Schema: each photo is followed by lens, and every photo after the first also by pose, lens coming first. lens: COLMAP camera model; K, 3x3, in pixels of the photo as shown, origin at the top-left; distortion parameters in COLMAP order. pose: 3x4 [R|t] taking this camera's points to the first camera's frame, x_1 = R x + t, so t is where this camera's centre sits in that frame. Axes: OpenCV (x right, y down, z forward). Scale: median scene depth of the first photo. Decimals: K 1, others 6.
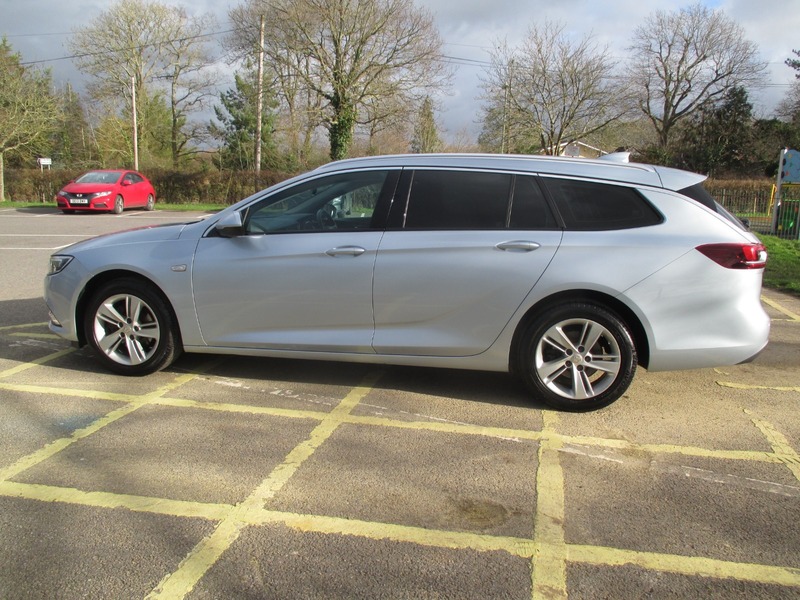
lens RADIAL K [[676.5, 0, 396.6], [0, 676.5, 322.7], [0, 0, 1]] dist [-0.036126, 0.005471]
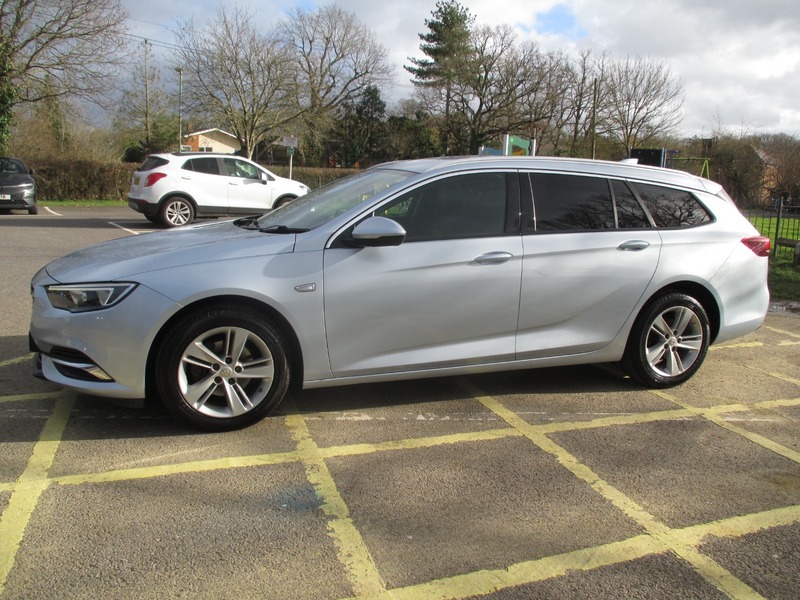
lens RADIAL K [[676.5, 0, 395.9], [0, 676.5, 323.2], [0, 0, 1]] dist [-0.036126, 0.005471]
pose [[0.850300, -0.101164, 0.516483, -0.663102], [0.091267, 0.994827, 0.044602, -0.065818], [-0.518324, 0.009213, 0.855135, 0.245746]]
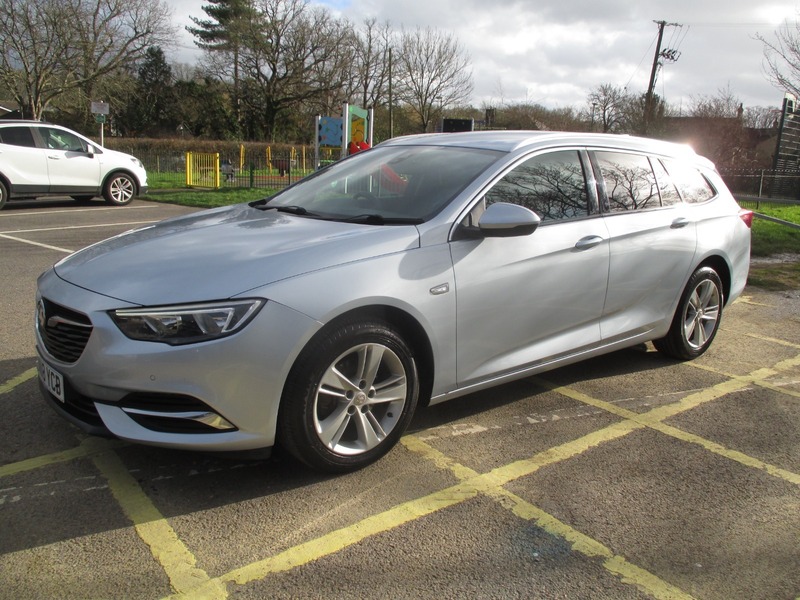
lens RADIAL K [[676.5, 0, 400.6], [0, 676.5, 320.4], [0, 0, 1]] dist [-0.036126, 0.005471]
pose [[0.632375, -0.183662, 0.752576, -0.884971], [0.139825, 0.982594, 0.122304, -0.141817], [-0.761939, 0.027887, 0.647049, 0.587730]]
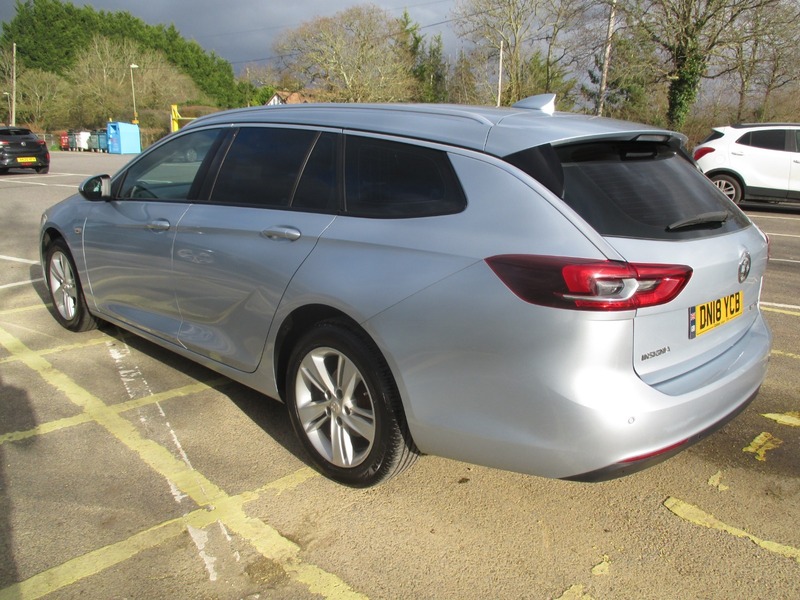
lens RADIAL K [[676.5, 0, 404.2], [0, 676.5, 308.8], [0, 0, 1]] dist [-0.036126, 0.005471]
pose [[0.839029, 0.133644, -0.527418, 0.616486], [-0.116350, 0.991011, 0.066023, -0.088324], [0.531501, 0.005970, 0.847037, 0.427681]]
